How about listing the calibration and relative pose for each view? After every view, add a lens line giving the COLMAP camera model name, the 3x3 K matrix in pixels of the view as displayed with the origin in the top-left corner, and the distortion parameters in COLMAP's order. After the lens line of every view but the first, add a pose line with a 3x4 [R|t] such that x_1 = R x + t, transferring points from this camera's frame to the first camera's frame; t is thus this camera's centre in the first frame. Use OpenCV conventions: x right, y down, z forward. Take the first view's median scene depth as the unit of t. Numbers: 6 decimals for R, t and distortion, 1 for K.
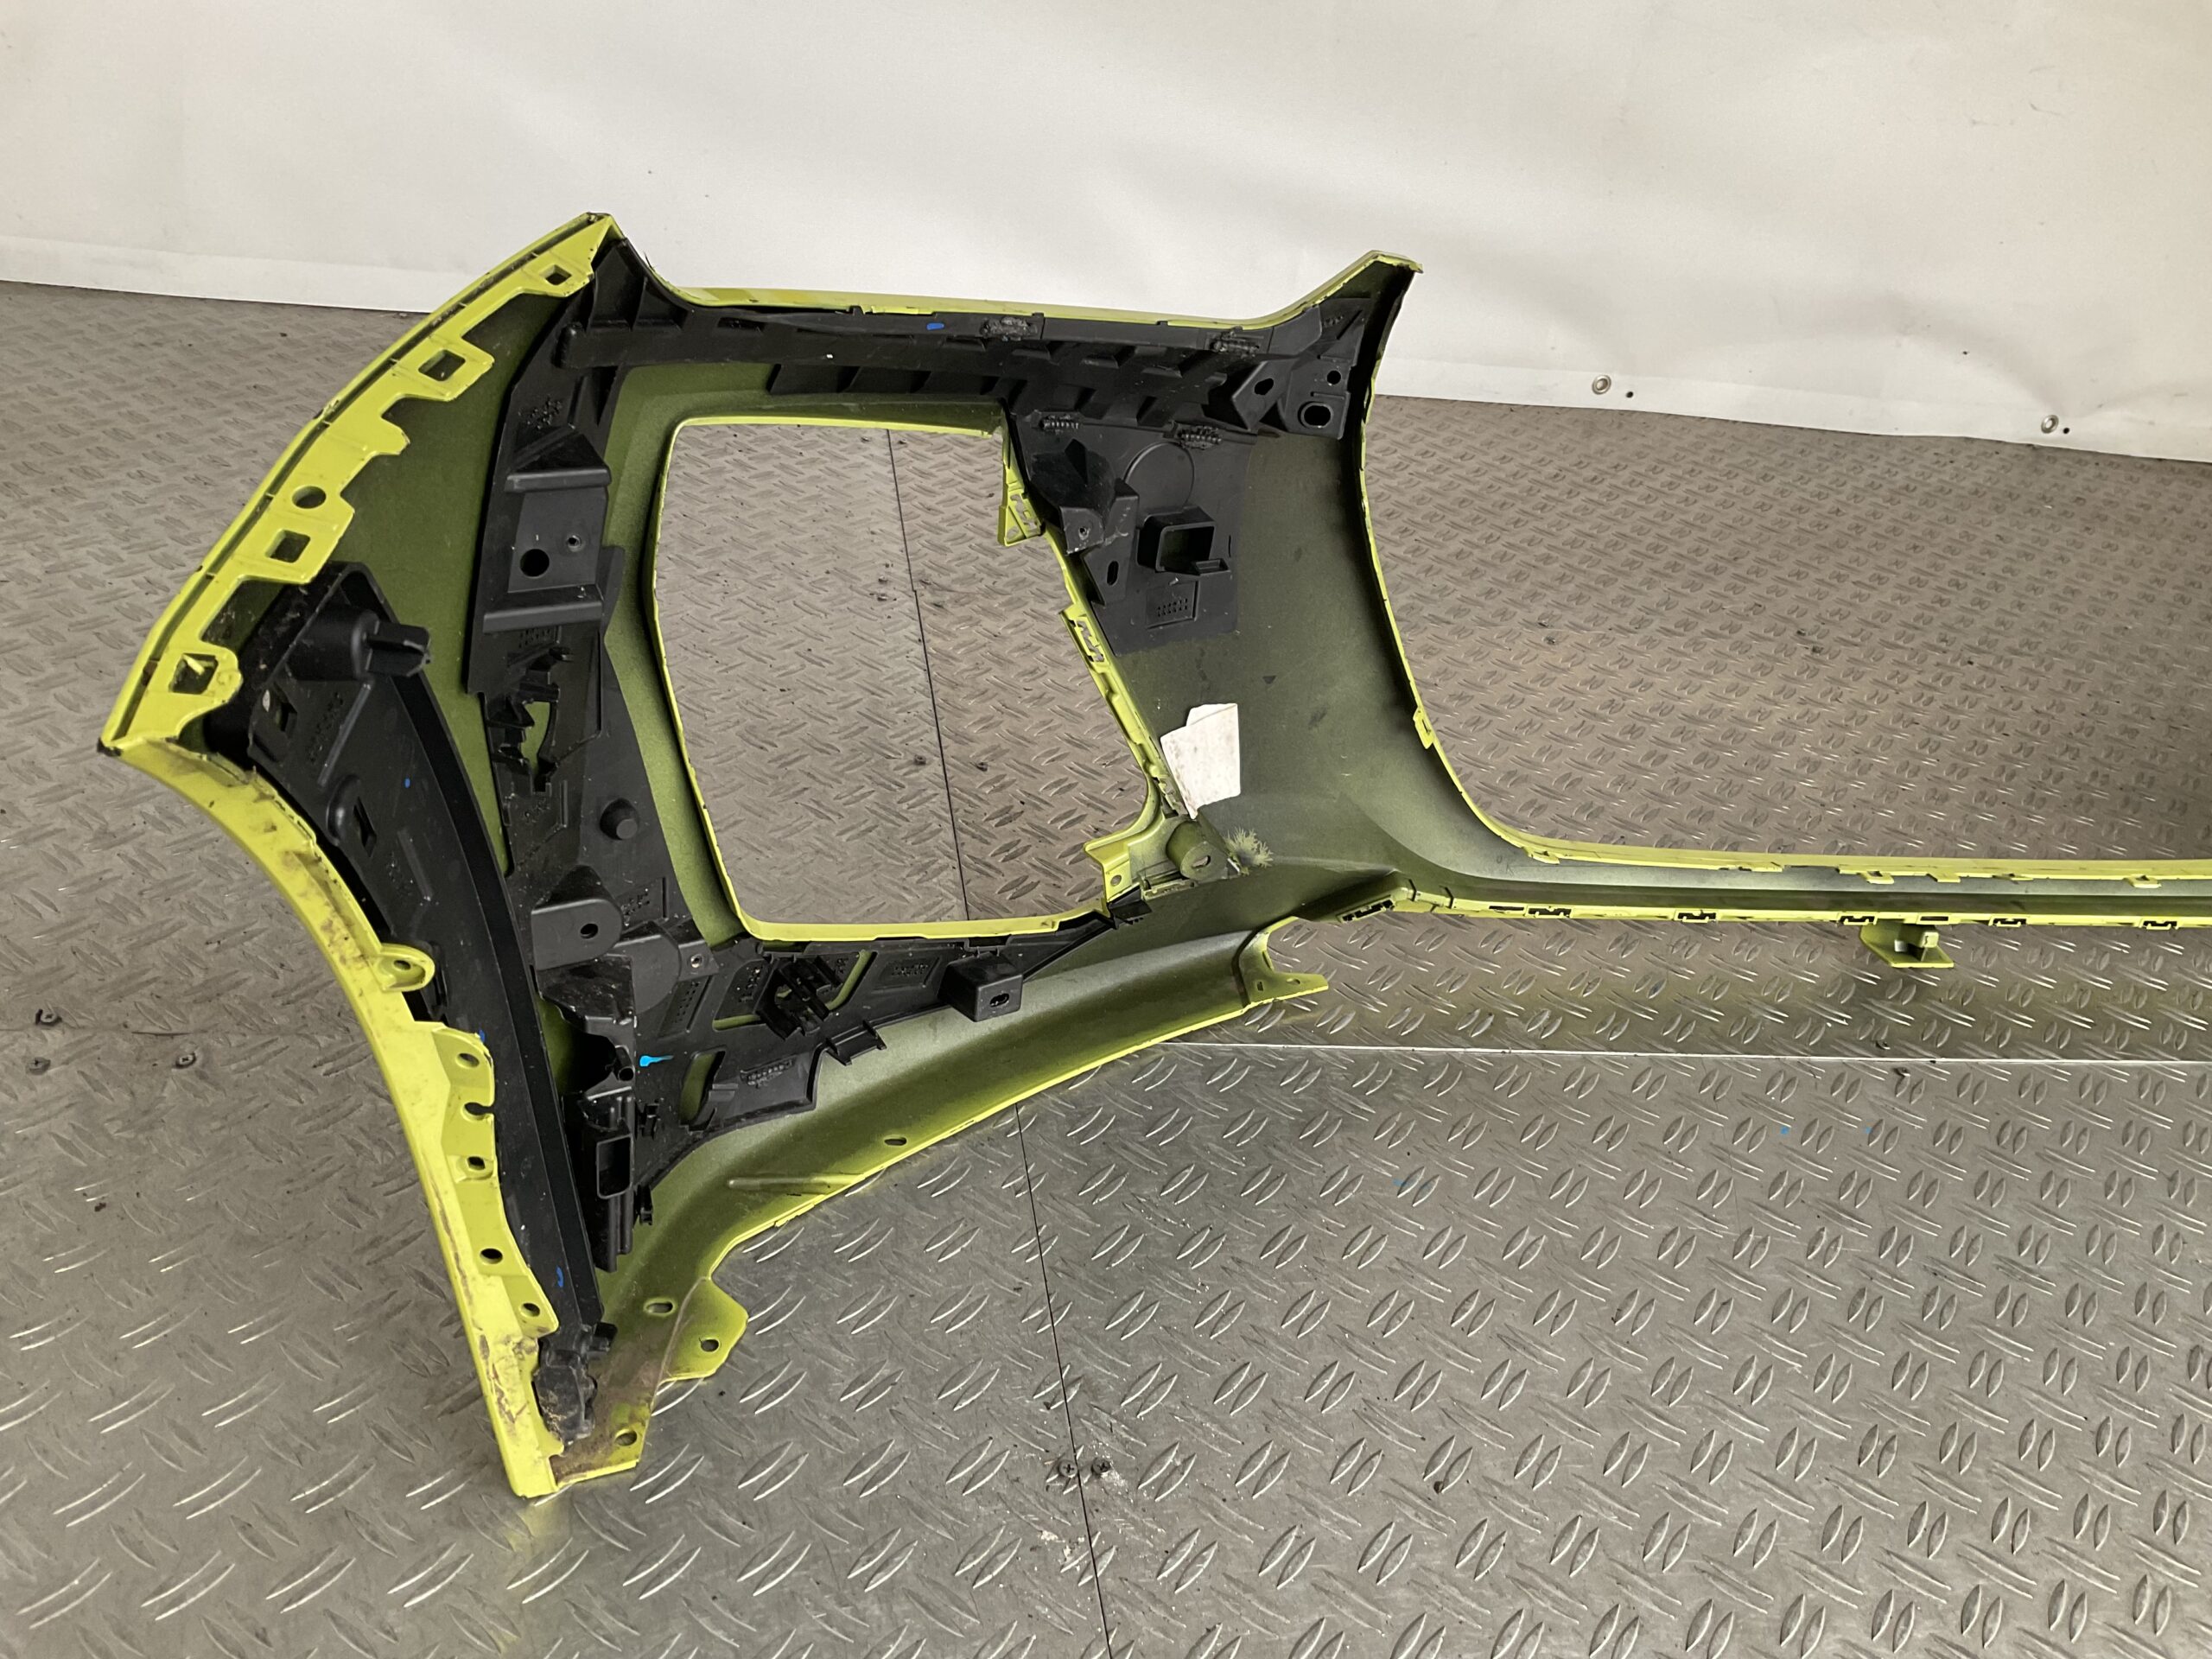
lens RADIAL K [[1255.2, 0, 1106.0], [0, 1255.2, 829.5], [0, 0, 1]] dist [-0.003854, -0.004116]
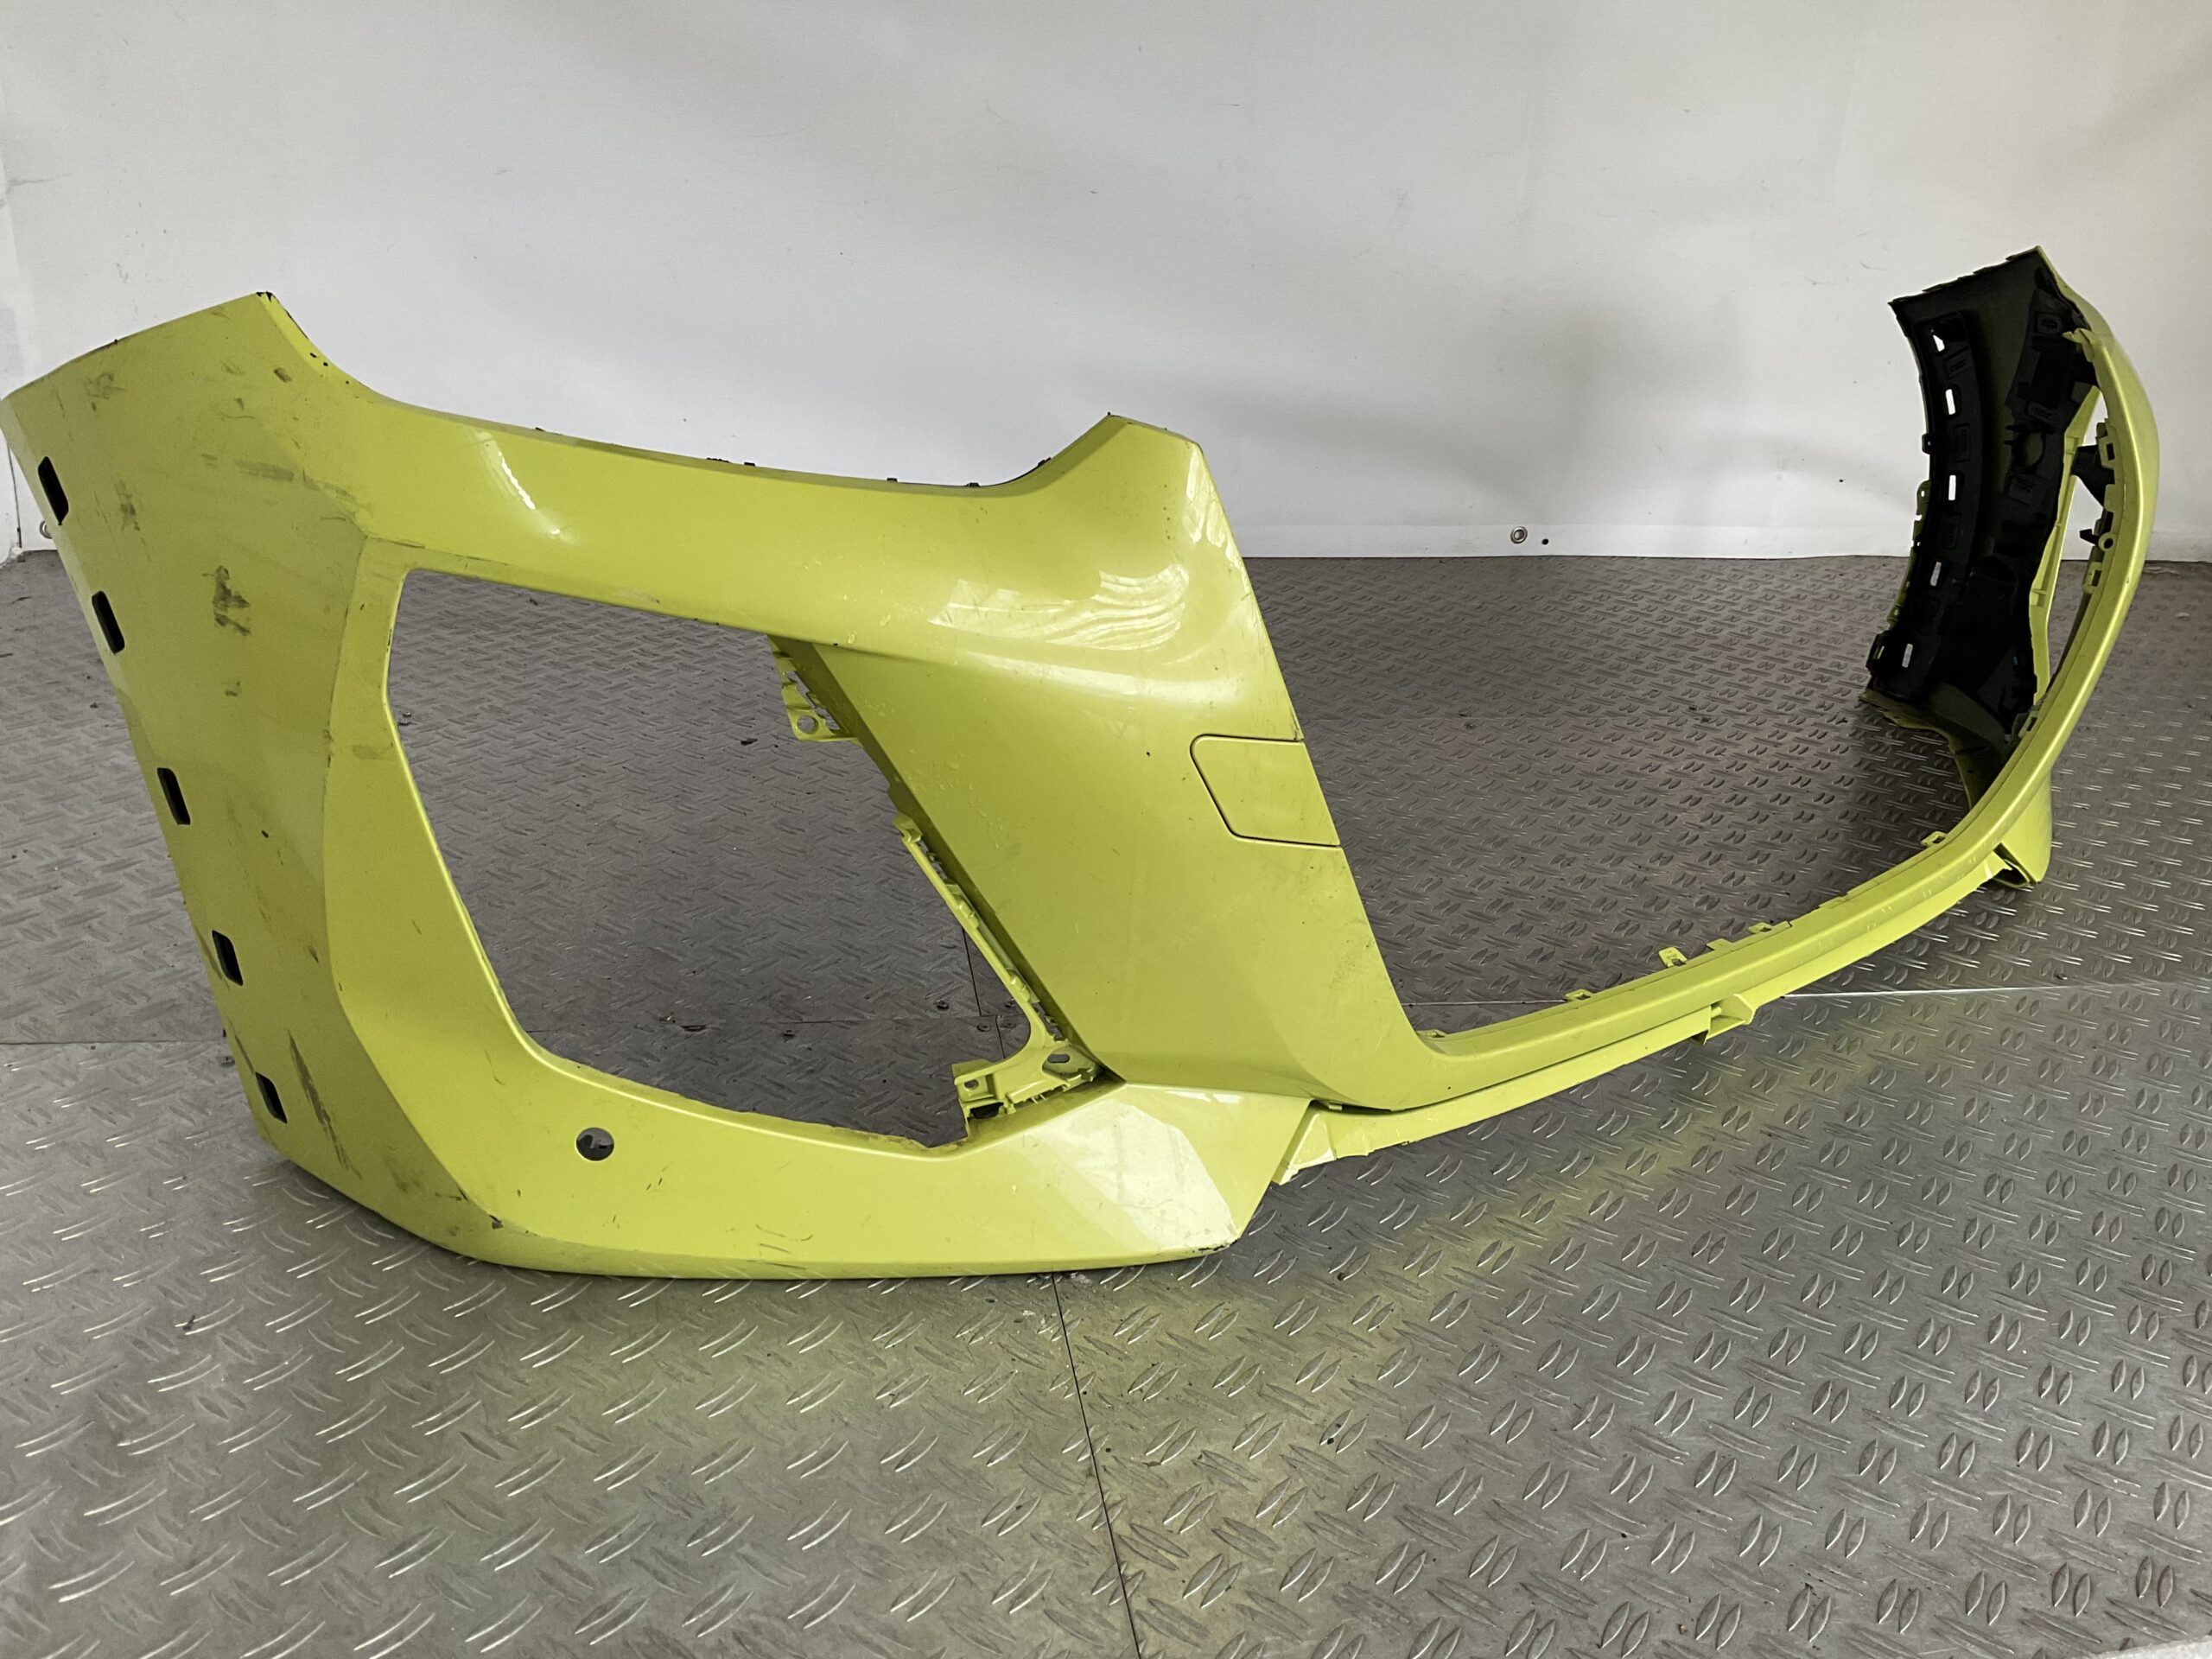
lens RADIAL K [[1255.2, 0, 1106.0], [0, 1255.2, 829.5], [0, 0, 1]] dist [-0.003854, -0.004116]
pose [[0.997328, -0.070468, -0.019248, 0.036967], [0.066085, 0.982647, -0.173313, 0.122943], [0.031127, 0.171578, 0.984679, -0.134821]]
